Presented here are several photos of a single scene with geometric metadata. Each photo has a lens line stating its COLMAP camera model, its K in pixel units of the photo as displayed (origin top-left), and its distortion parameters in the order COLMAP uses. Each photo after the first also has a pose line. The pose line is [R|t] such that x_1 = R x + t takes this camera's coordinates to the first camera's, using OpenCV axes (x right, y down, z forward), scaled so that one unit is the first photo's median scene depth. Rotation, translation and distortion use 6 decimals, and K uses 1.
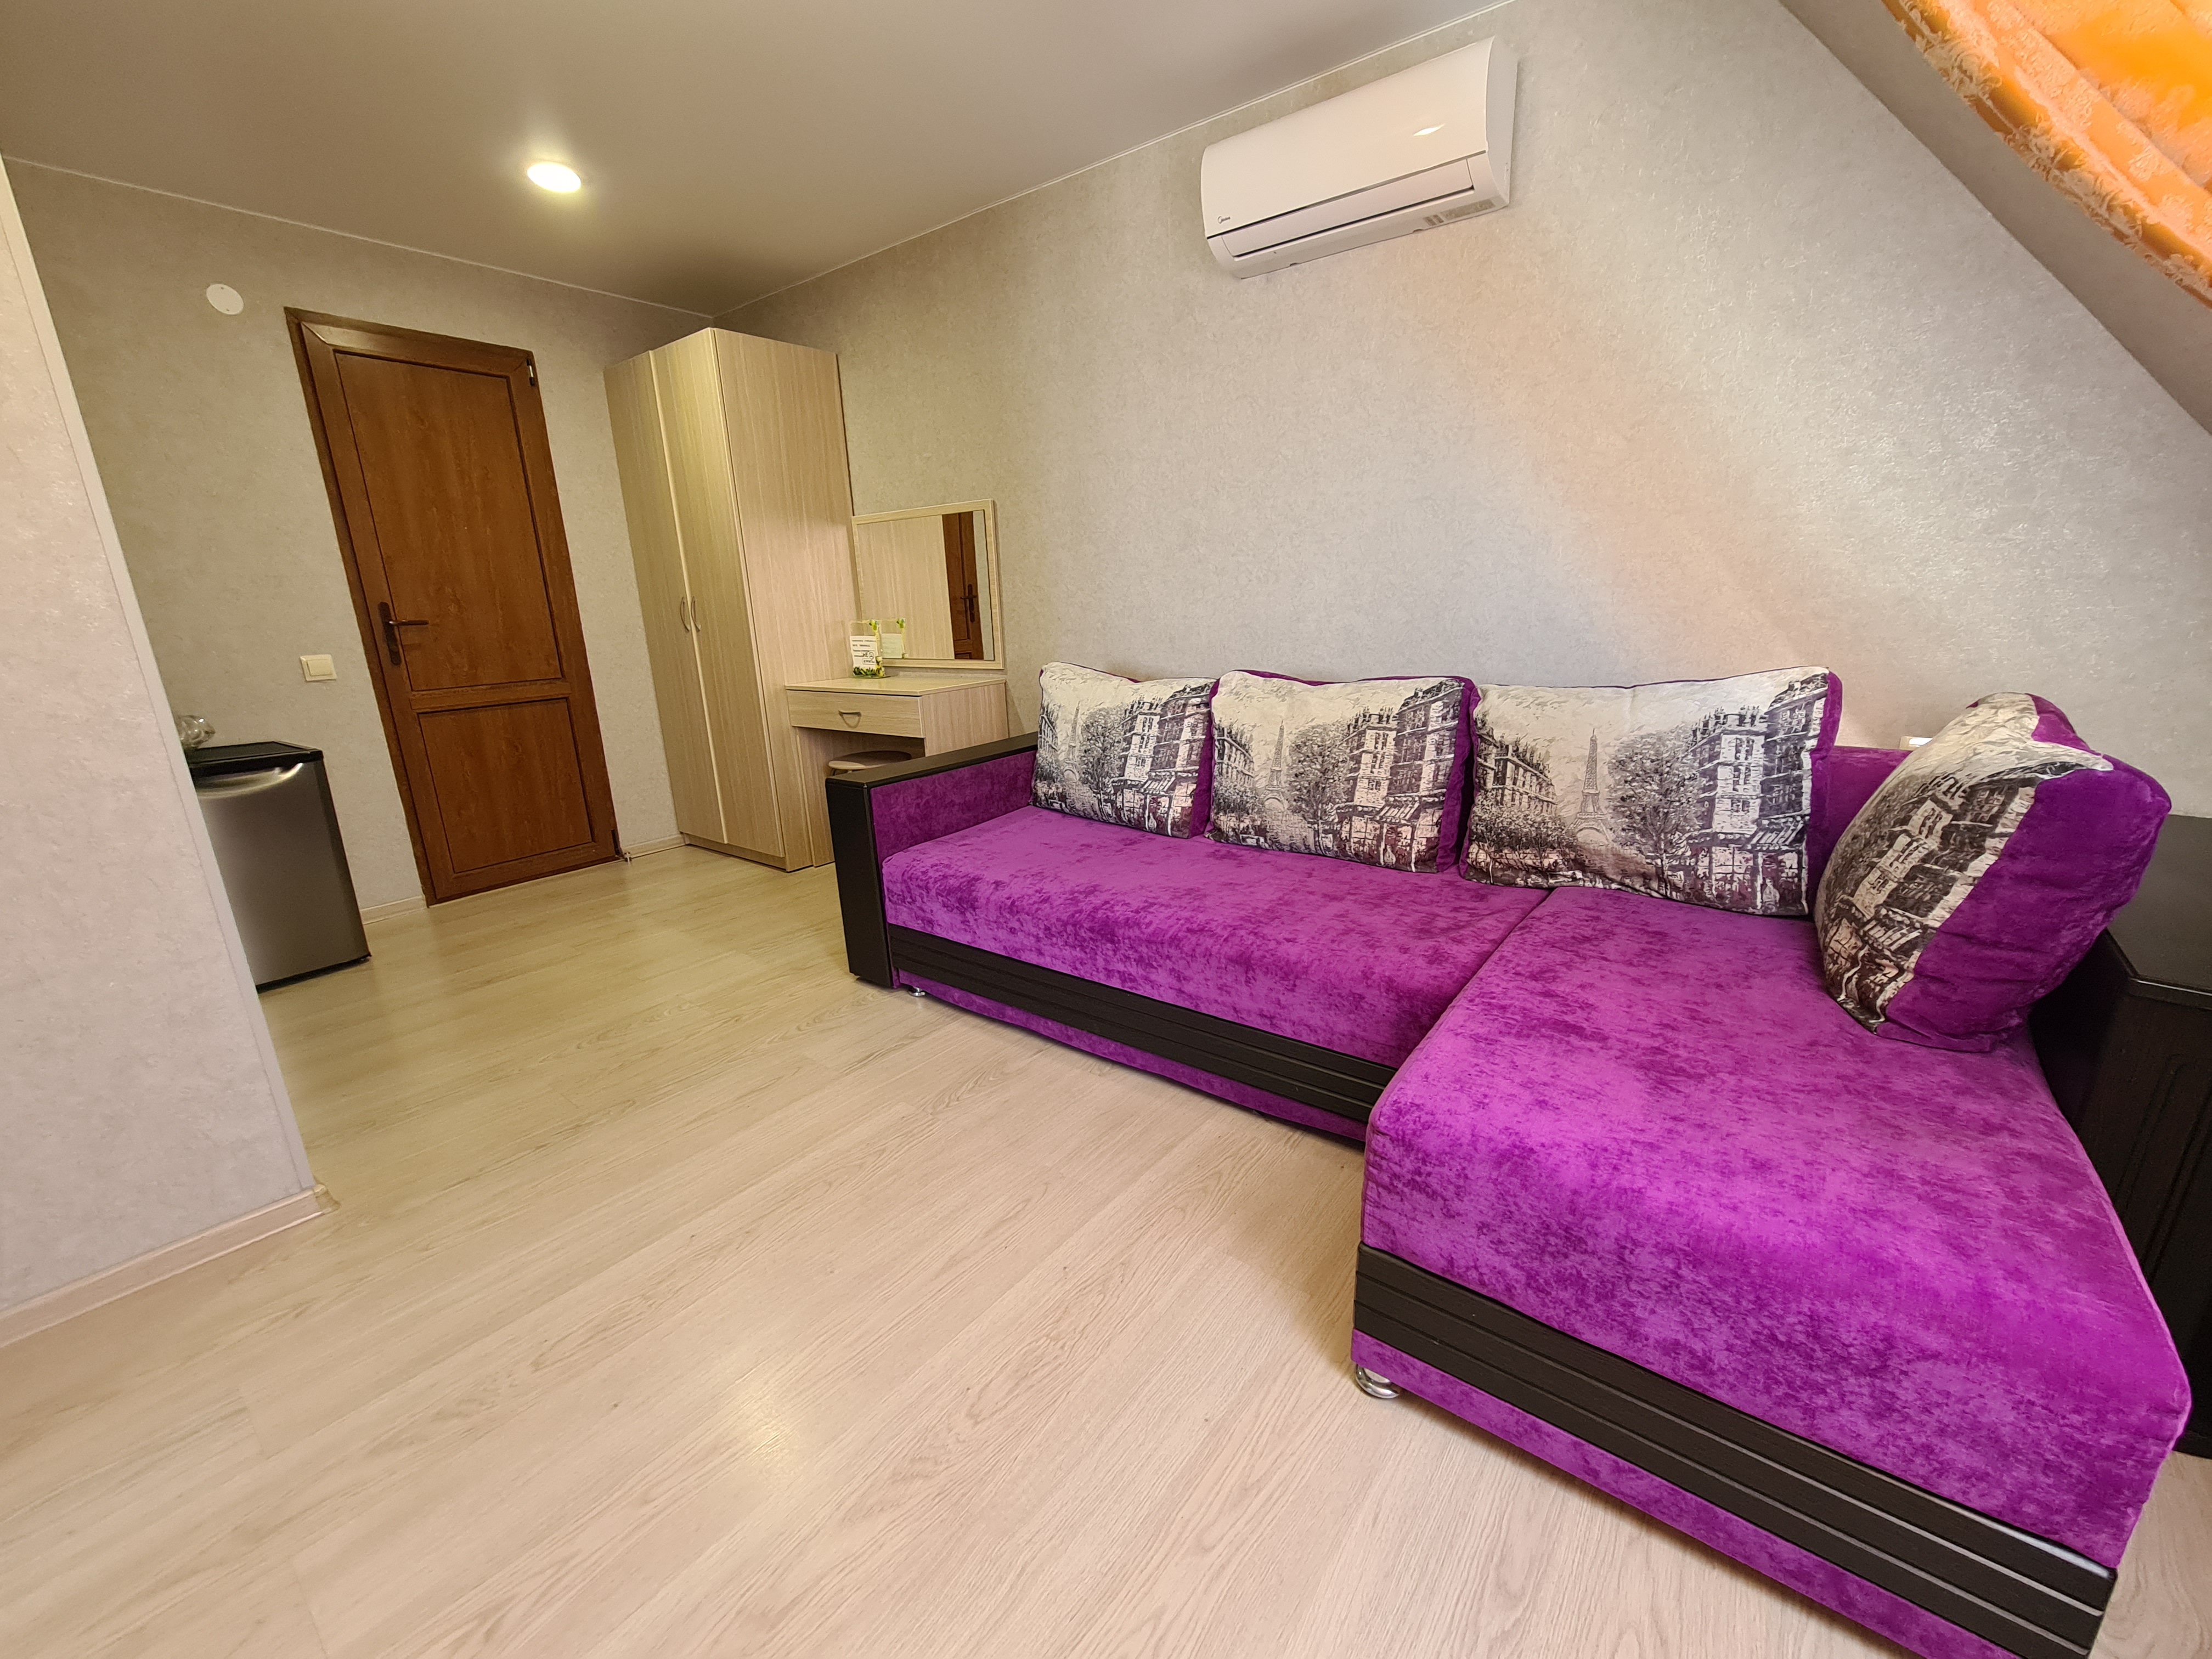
lens RADIAL K [[905.5, 0, 1116.0], [0, 905.5, 827.3], [0, 0, 1]] dist [-0.000640, 0.000498]
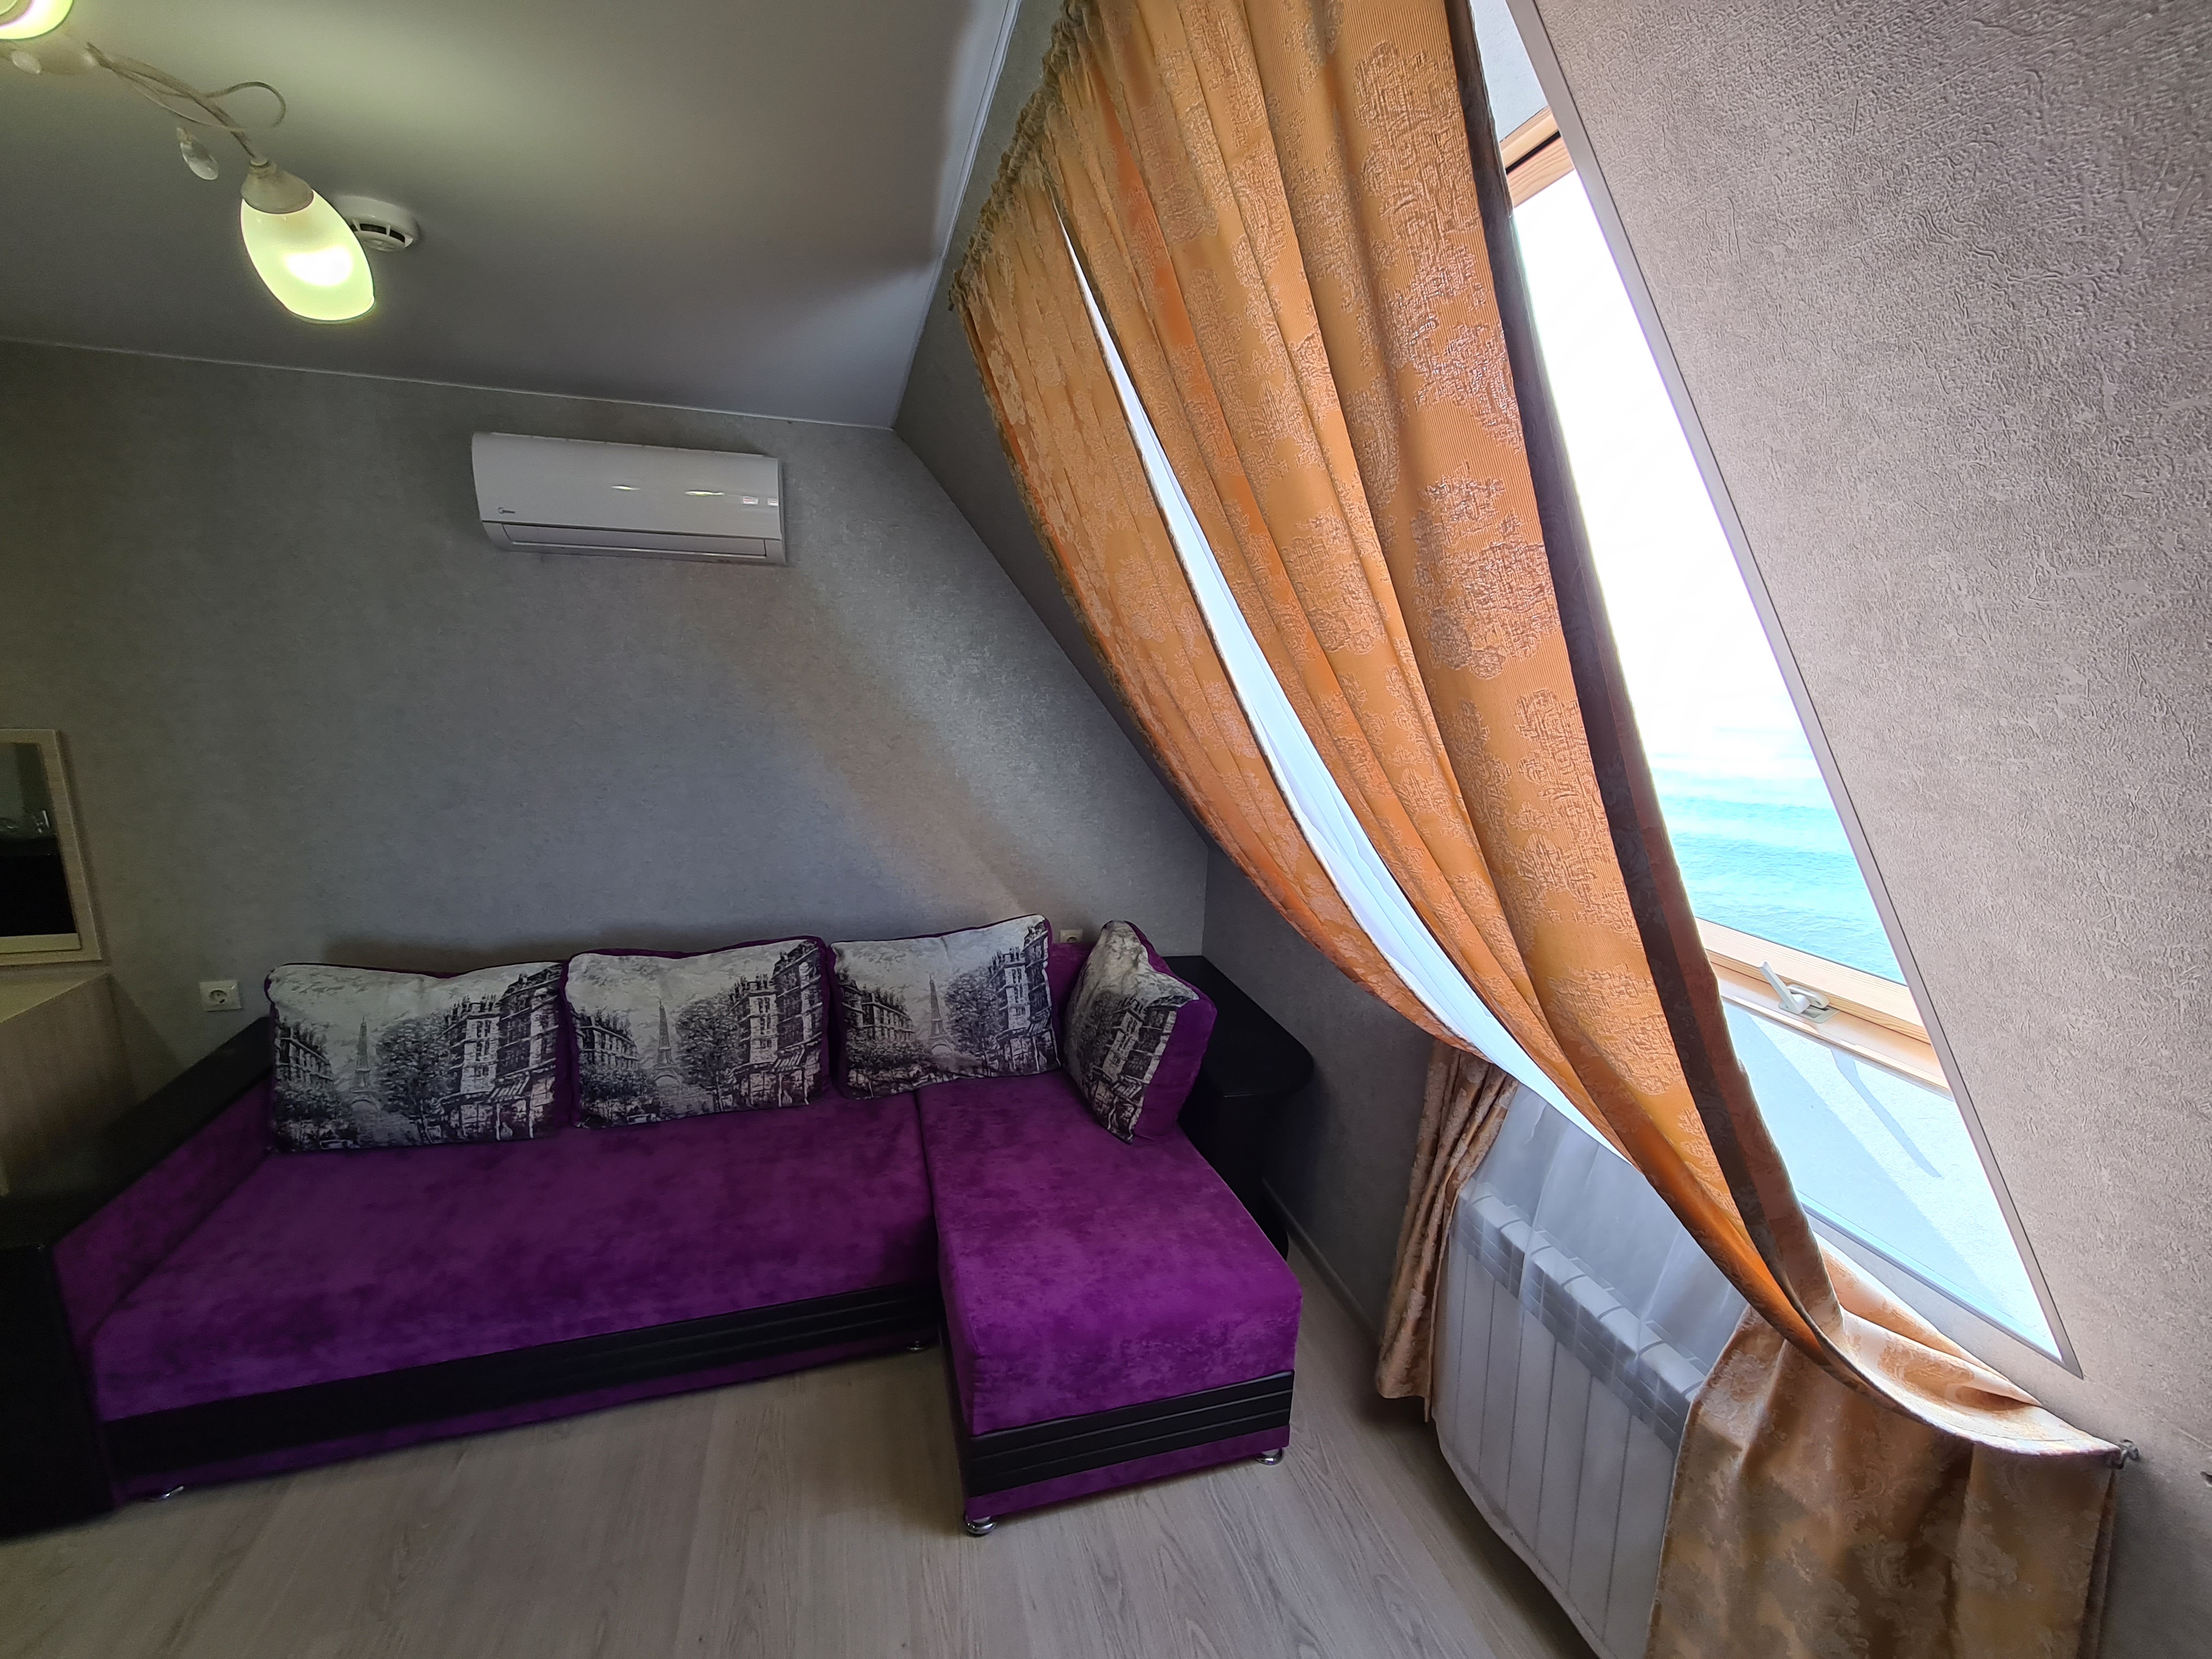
lens RADIAL K [[905.5, 0, 1116.0], [0, 905.5, 827.3], [0, 0, 1]] dist [-0.000640, 0.000498]
pose [[0.580808, -0.105519, 0.807173, -0.396888], [0.153714, 0.987941, 0.018544, -0.297780], [-0.799396, 0.113303, 0.590024, -0.091680]]
